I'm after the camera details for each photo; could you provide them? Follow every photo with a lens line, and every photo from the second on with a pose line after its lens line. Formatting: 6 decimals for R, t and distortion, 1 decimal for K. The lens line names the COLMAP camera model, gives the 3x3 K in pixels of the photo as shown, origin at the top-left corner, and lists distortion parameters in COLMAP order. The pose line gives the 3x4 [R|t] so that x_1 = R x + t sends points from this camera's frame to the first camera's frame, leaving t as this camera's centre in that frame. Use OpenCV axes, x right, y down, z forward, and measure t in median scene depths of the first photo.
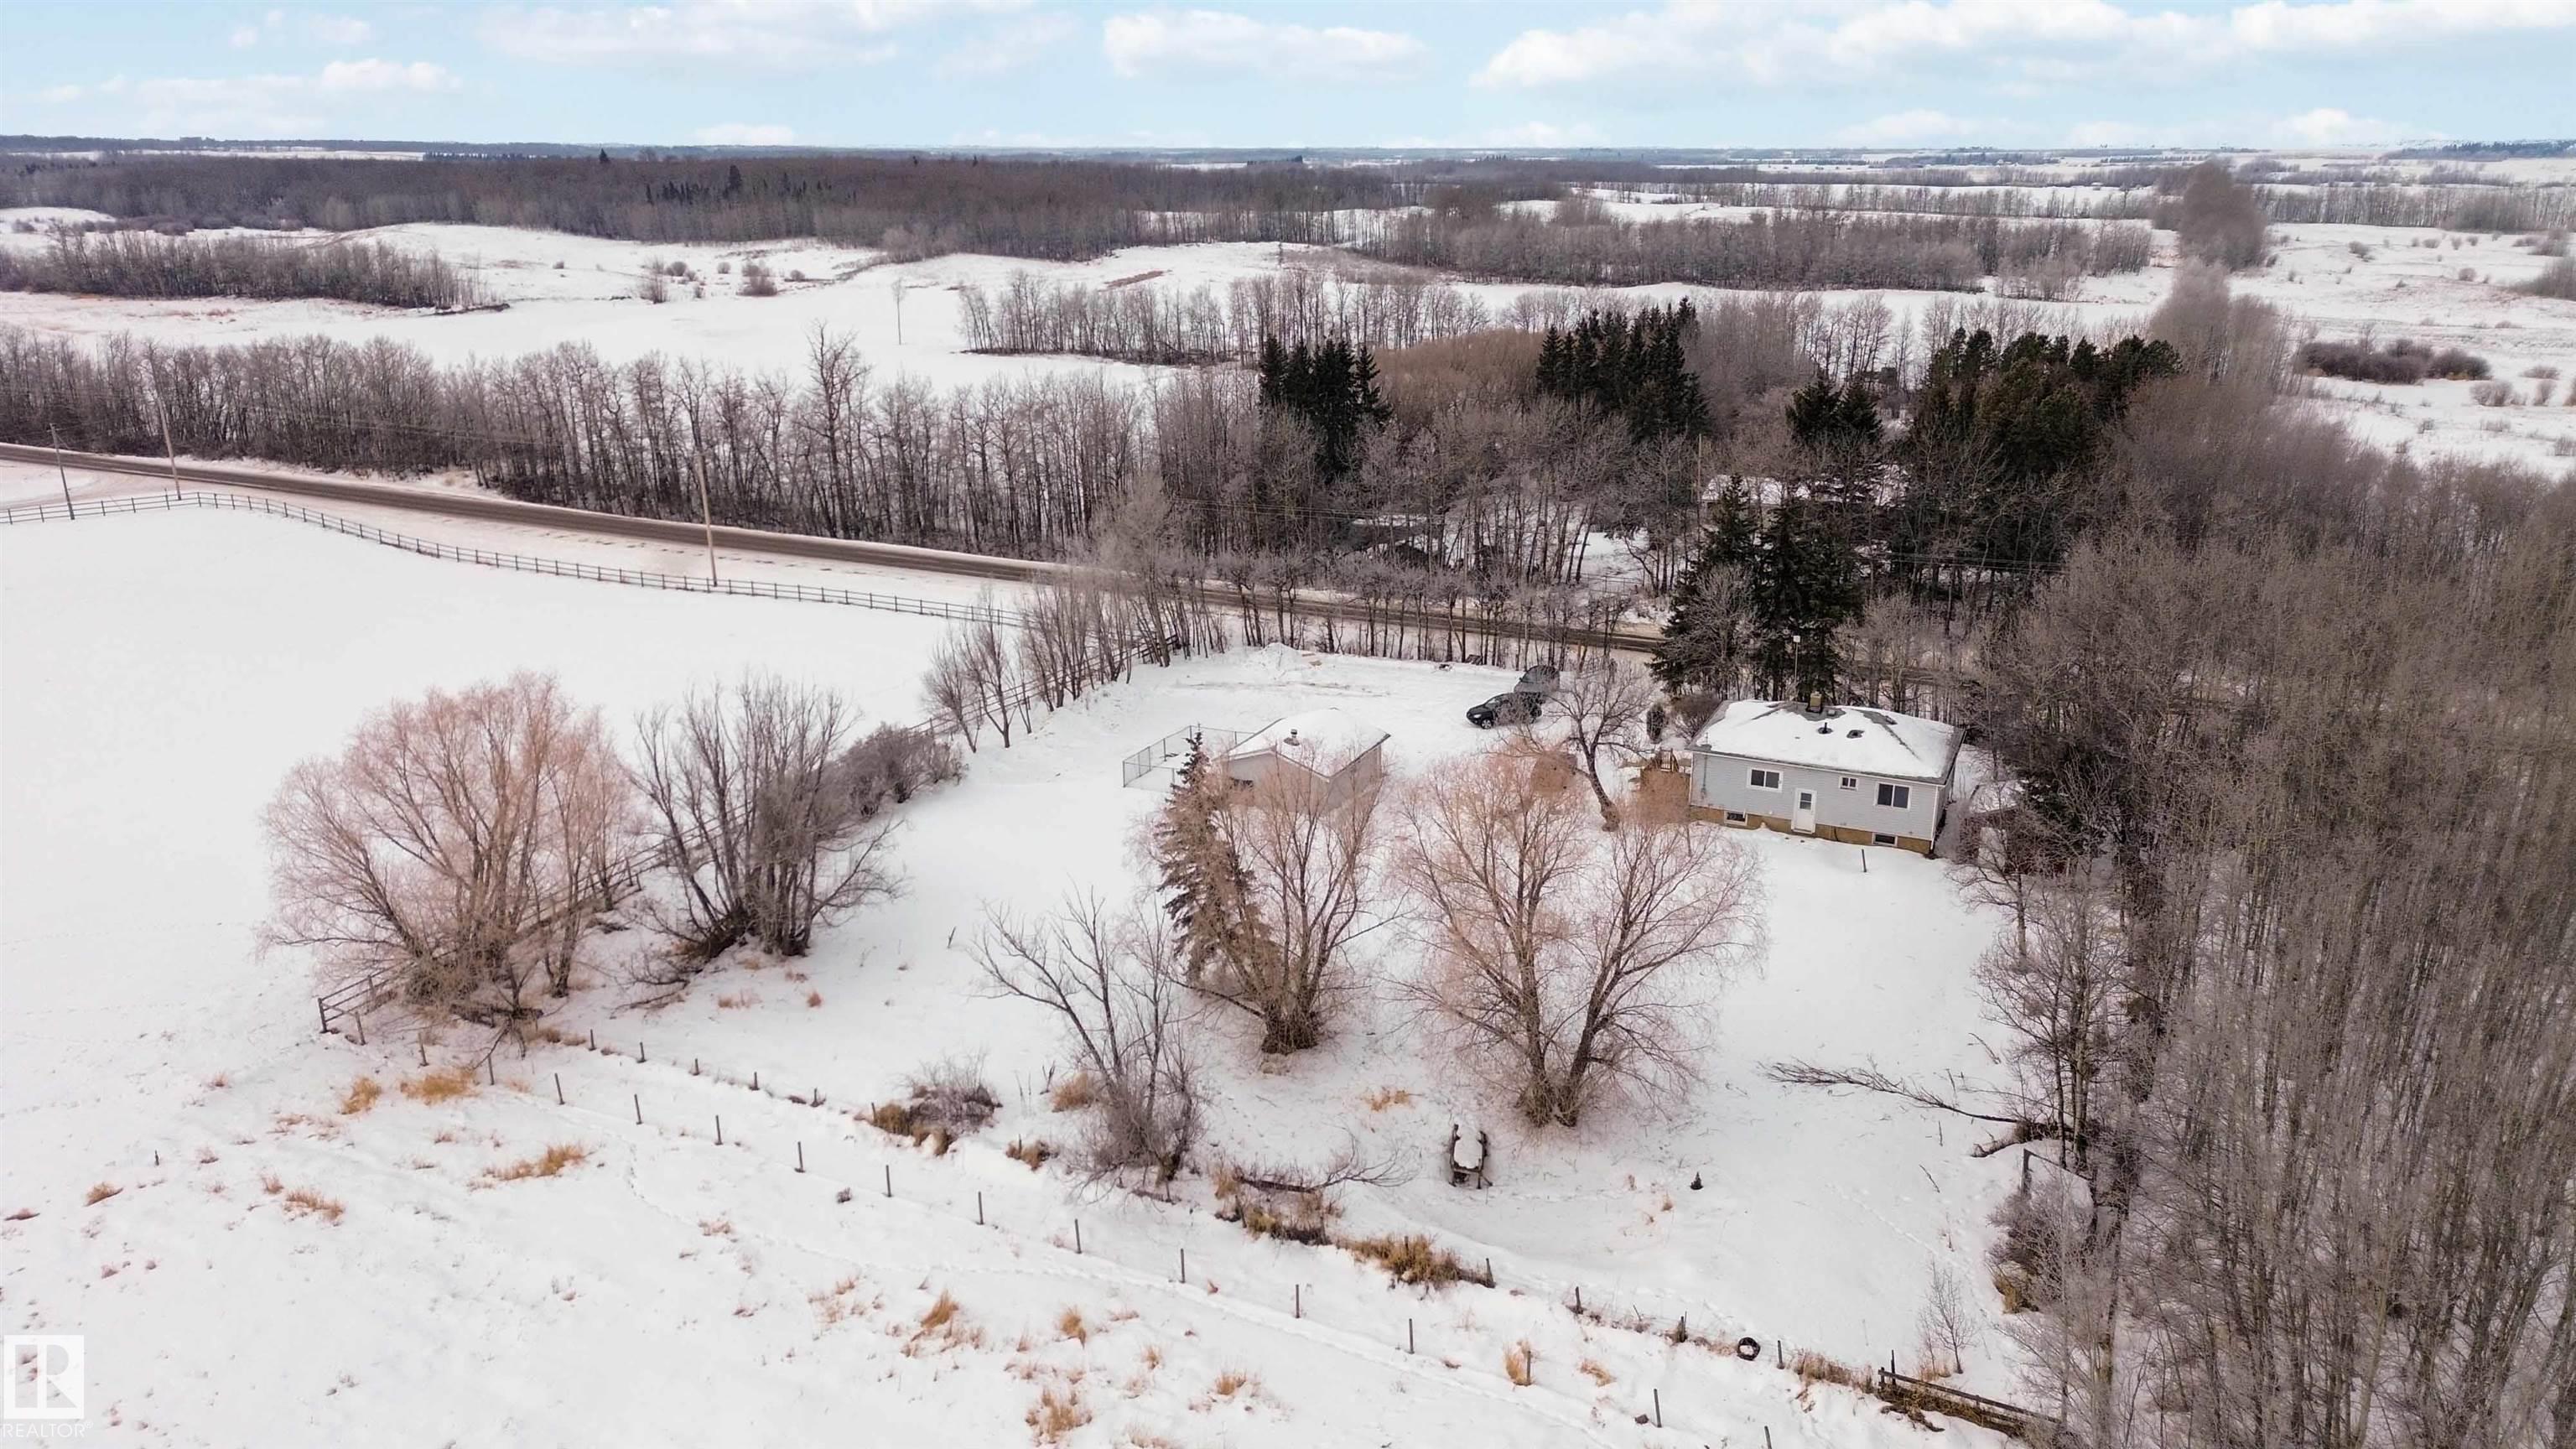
lens RADIAL K [[1828.0, 0, 1288.0], [0, 1828.0, 724.5], [0, 0, 1]] dist [0.102312, -0.141222]
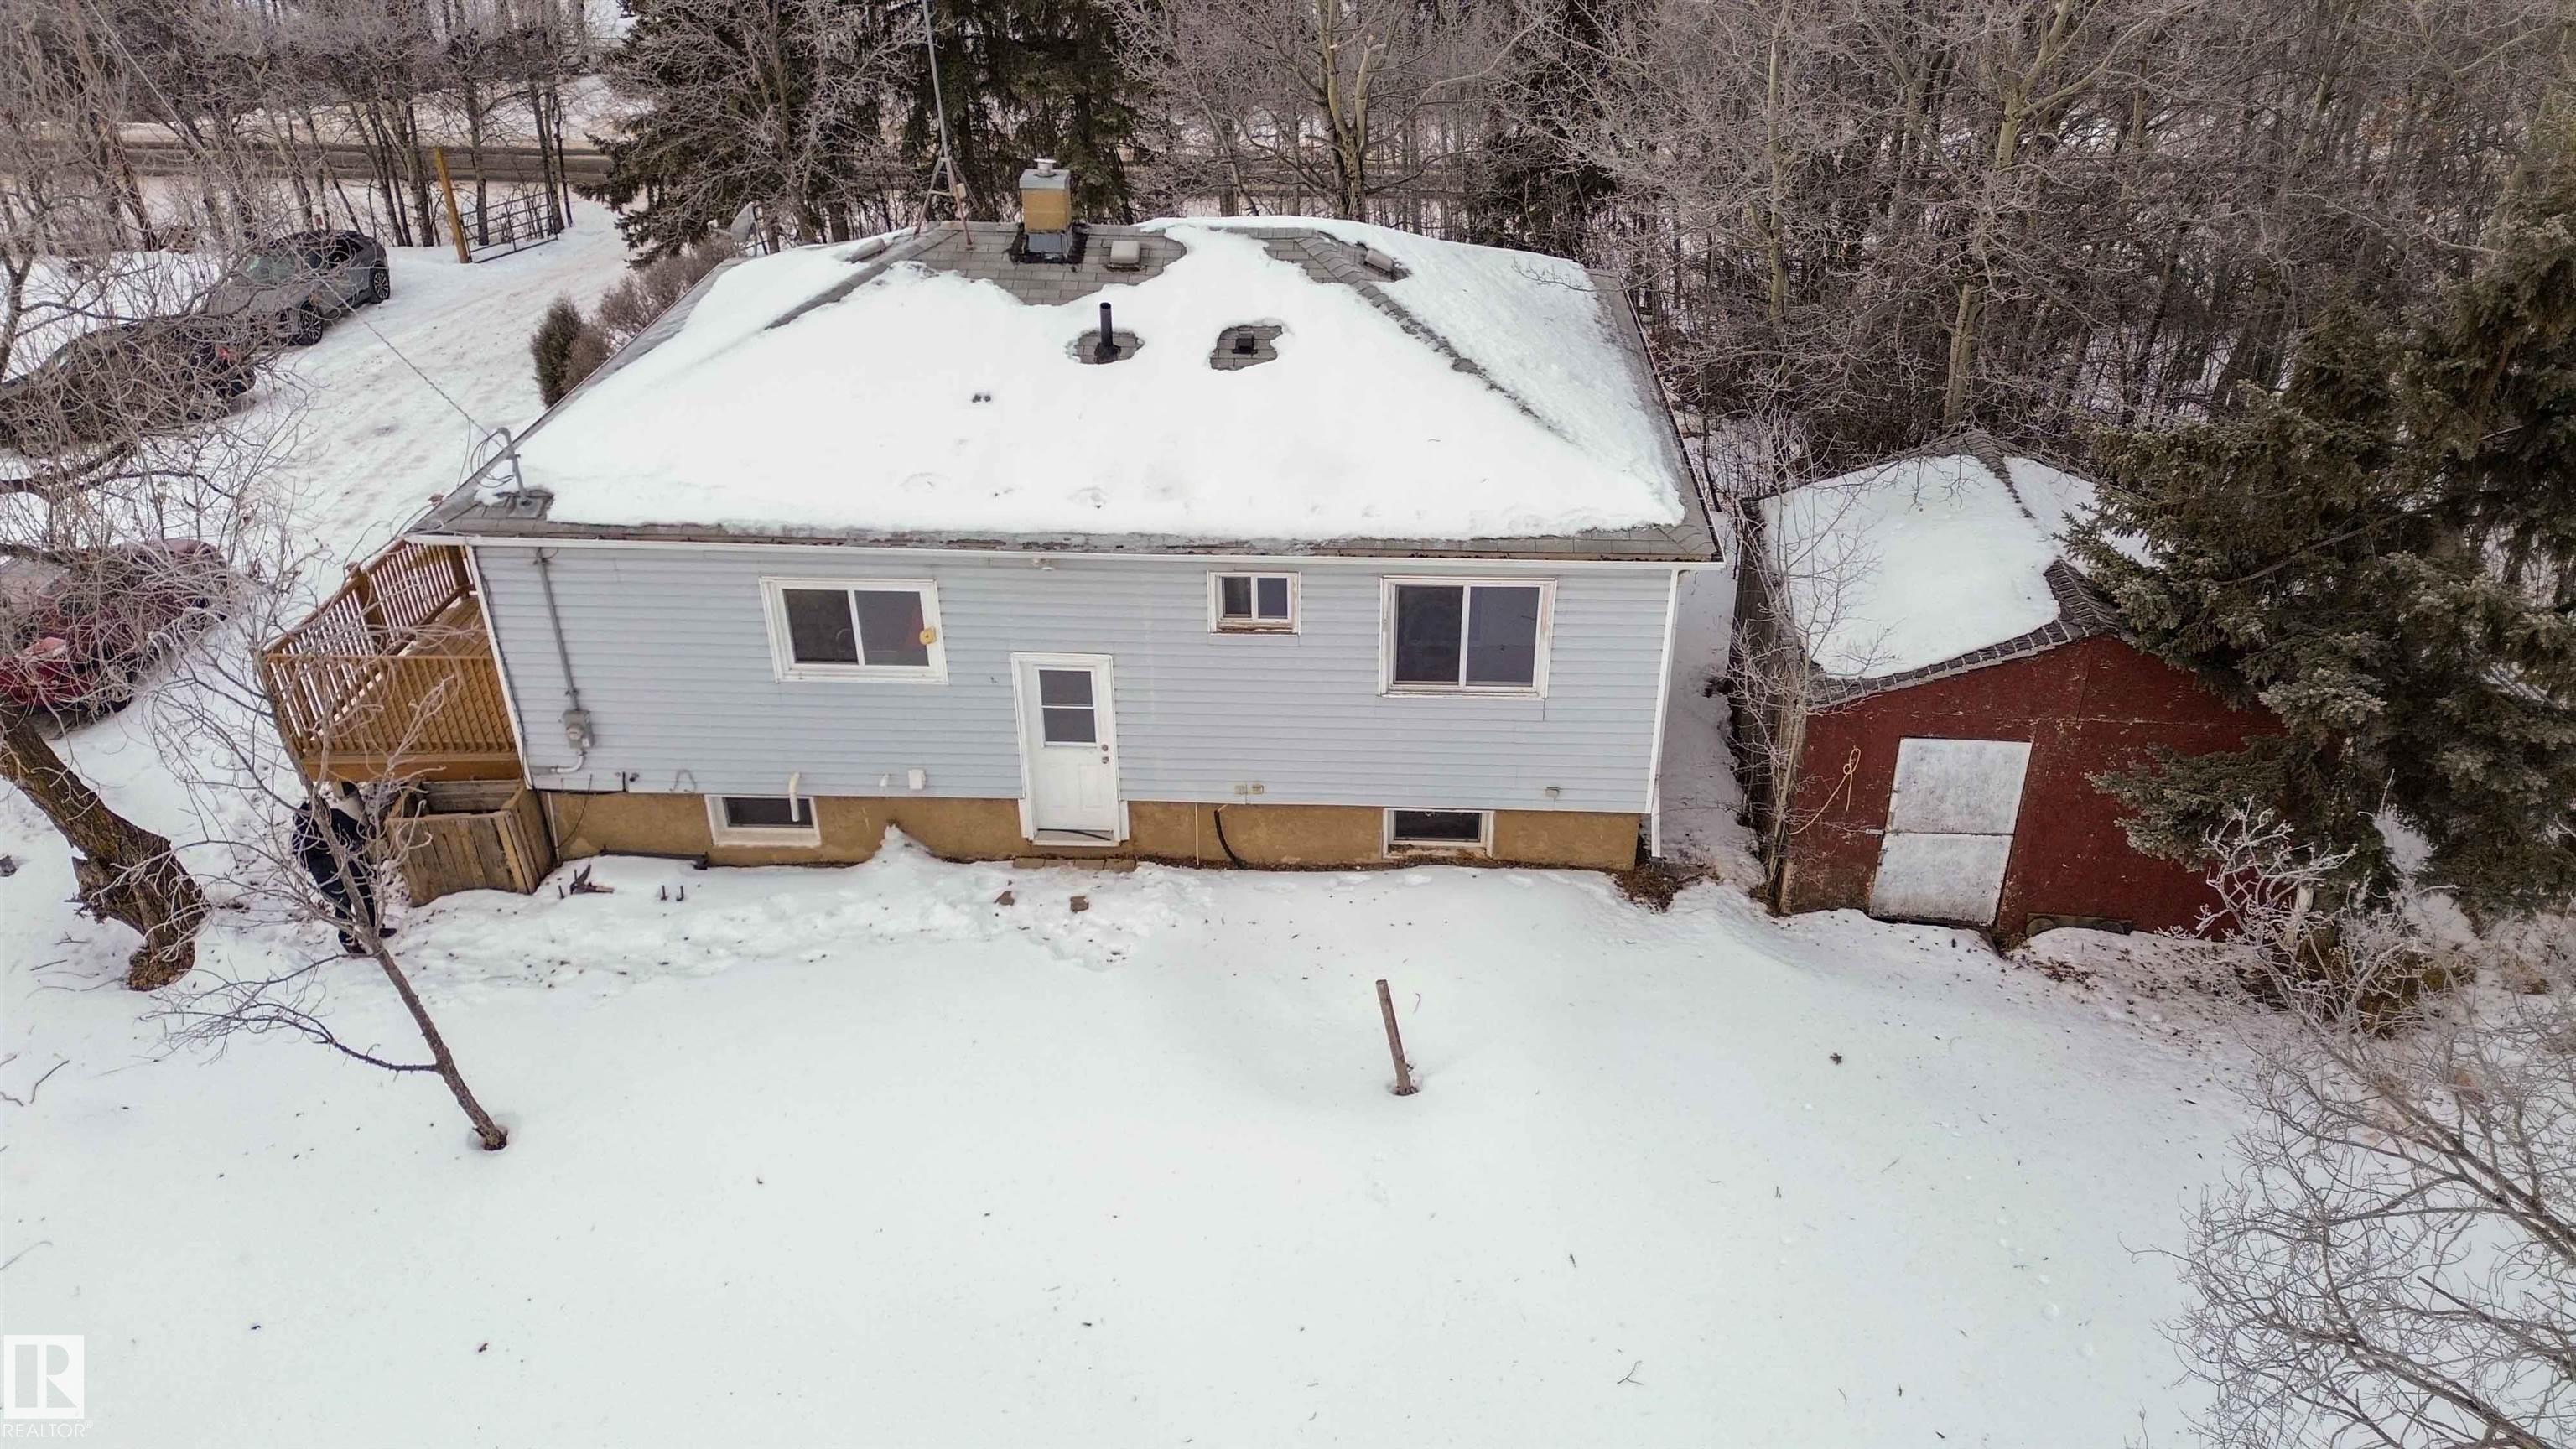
lens RADIAL K [[1828.0, 0, 1288.0], [0, 1828.0, 724.5], [0, 0, 1]] dist [0.102312, -0.141222]
pose [[0.925230, -0.190195, 0.328290, 0.237648], [0.118302, 0.966759, 0.226677, 0.000028], [-0.360490, -0.170892, 0.916975, 0.806767]]
